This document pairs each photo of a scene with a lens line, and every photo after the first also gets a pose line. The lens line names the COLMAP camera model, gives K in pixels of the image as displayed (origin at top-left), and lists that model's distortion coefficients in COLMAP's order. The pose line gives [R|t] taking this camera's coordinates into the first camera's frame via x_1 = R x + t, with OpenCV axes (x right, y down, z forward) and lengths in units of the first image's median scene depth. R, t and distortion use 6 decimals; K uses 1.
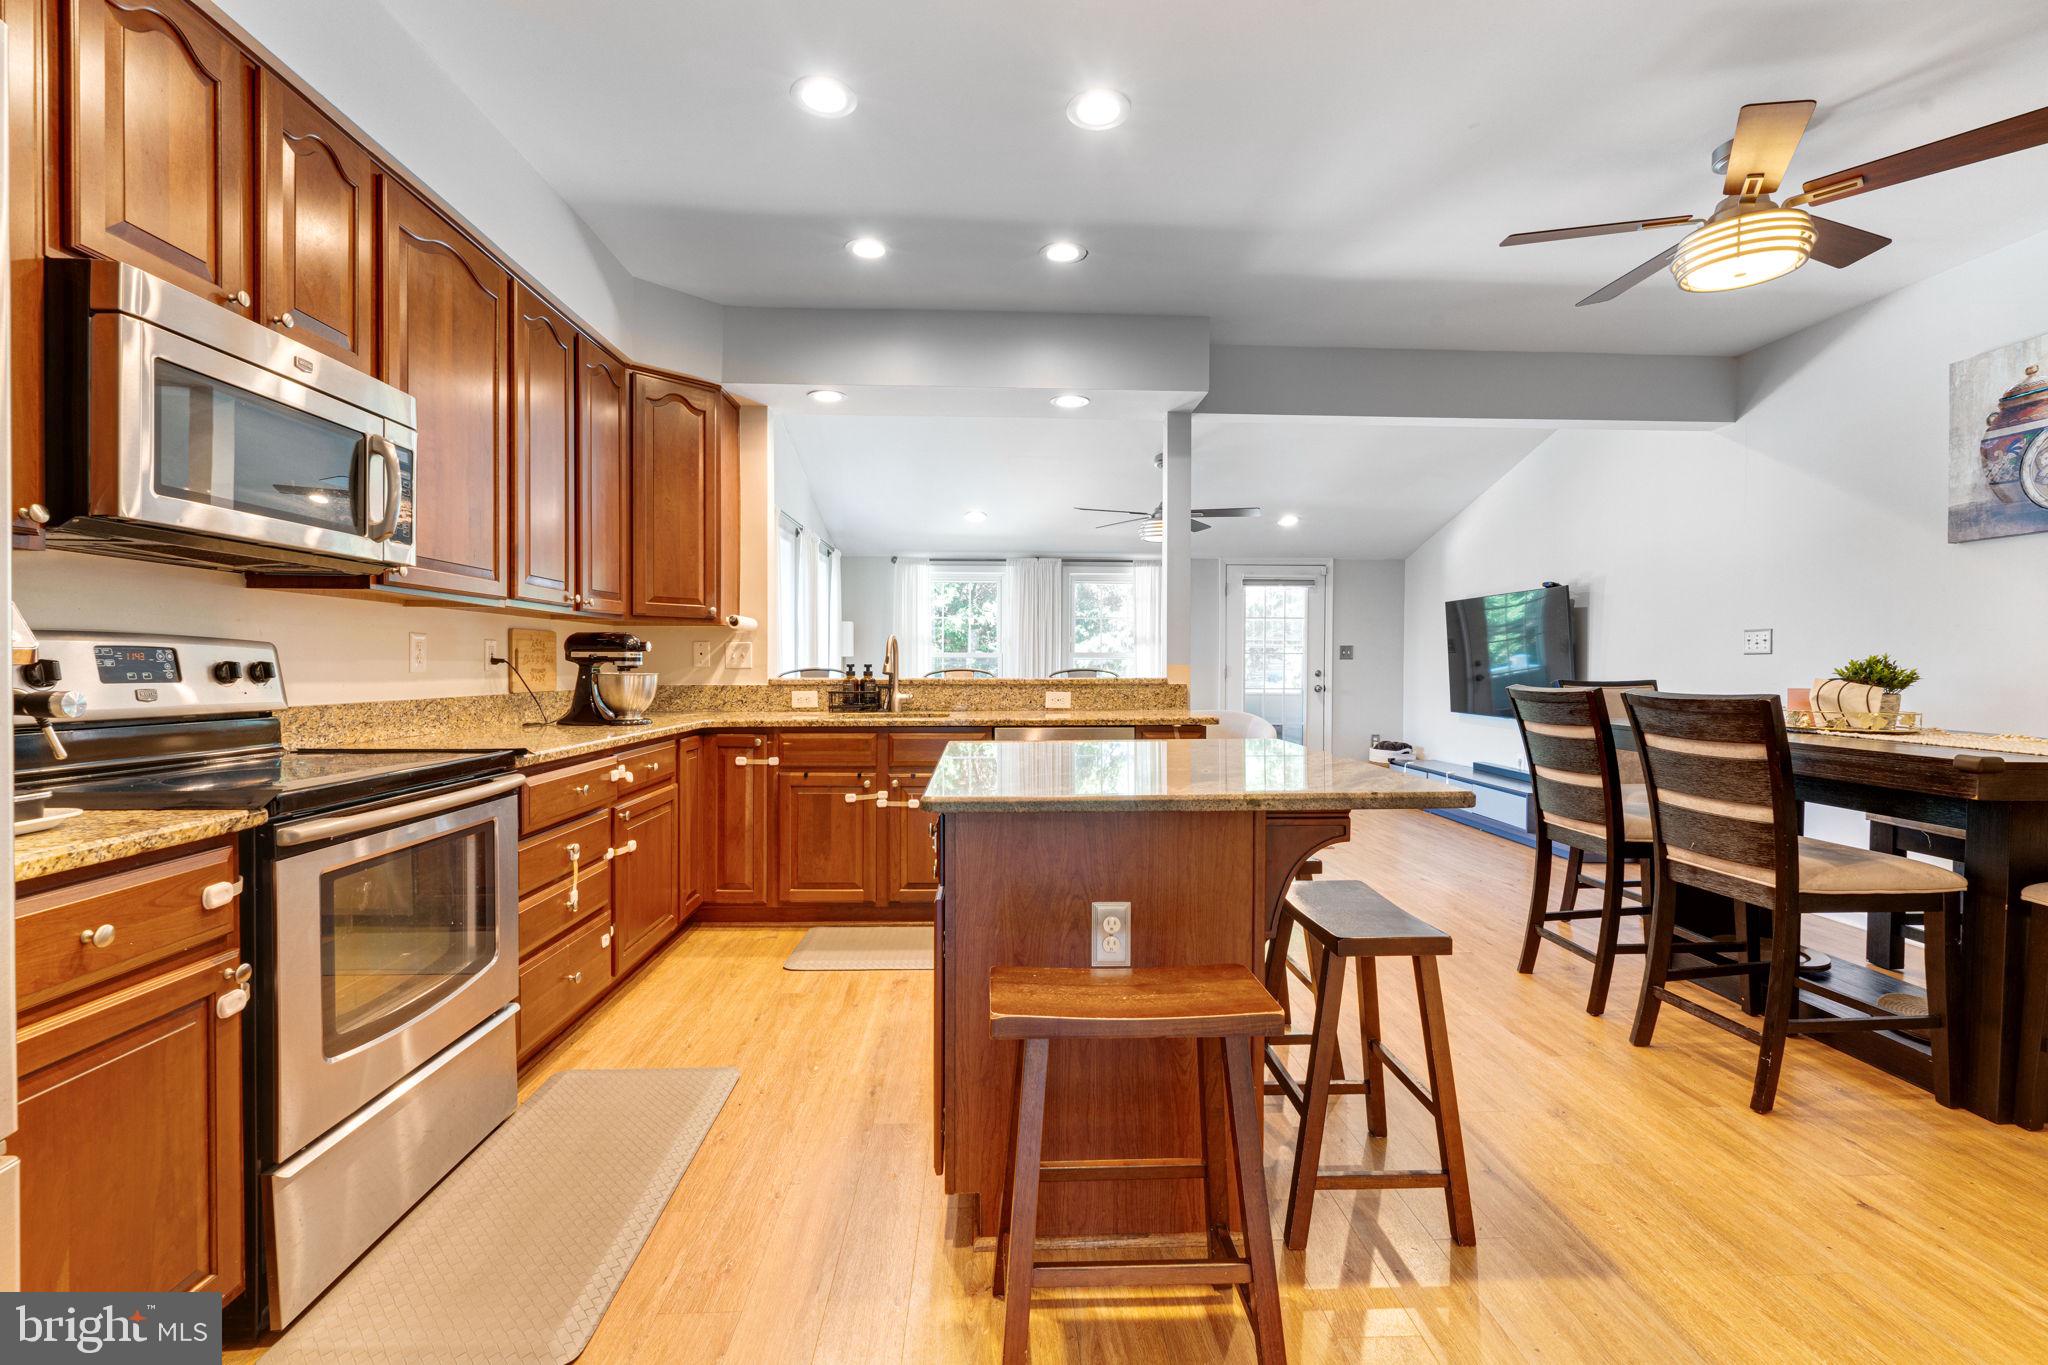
lens RADIAL K [[900.5, 0, 1024.9], [0, 900.5, 676.3], [0, 0, 1]] dist [-0.002536, -0.000443]
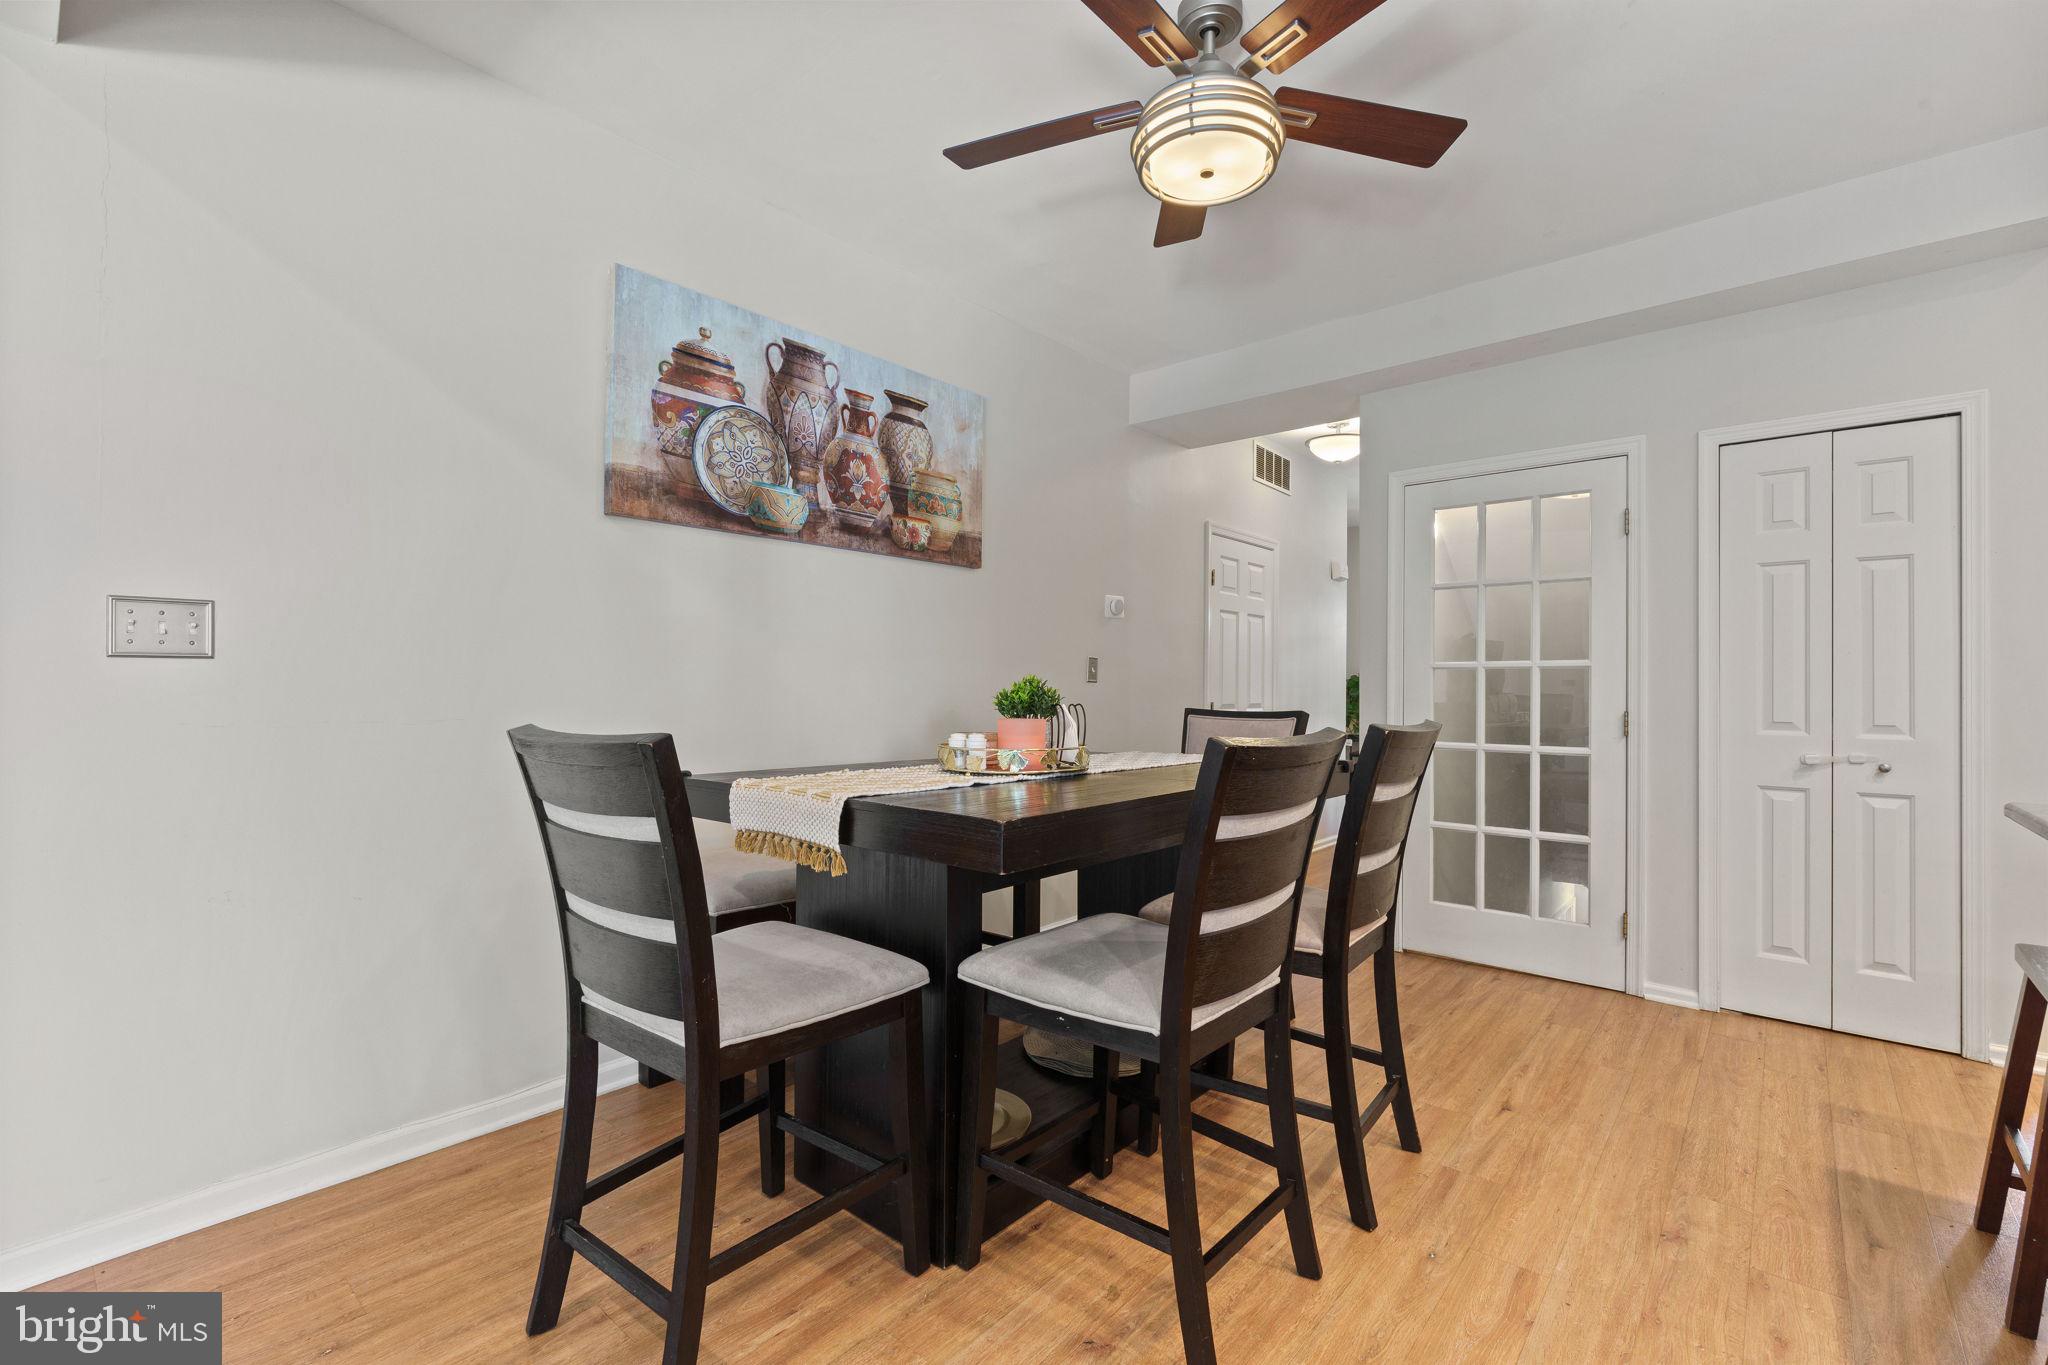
lens RADIAL K [[900.5, 0, 1024.9], [0, 900.5, 676.3], [0, 0, 1]] dist [-0.002536, -0.000443]
pose [[-0.732706, 0.003429, 0.680536, 0.215801], [0.008132, 0.999960, 0.003716, -0.013666], [-0.680496, 0.008256, -0.732705, 0.917733]]
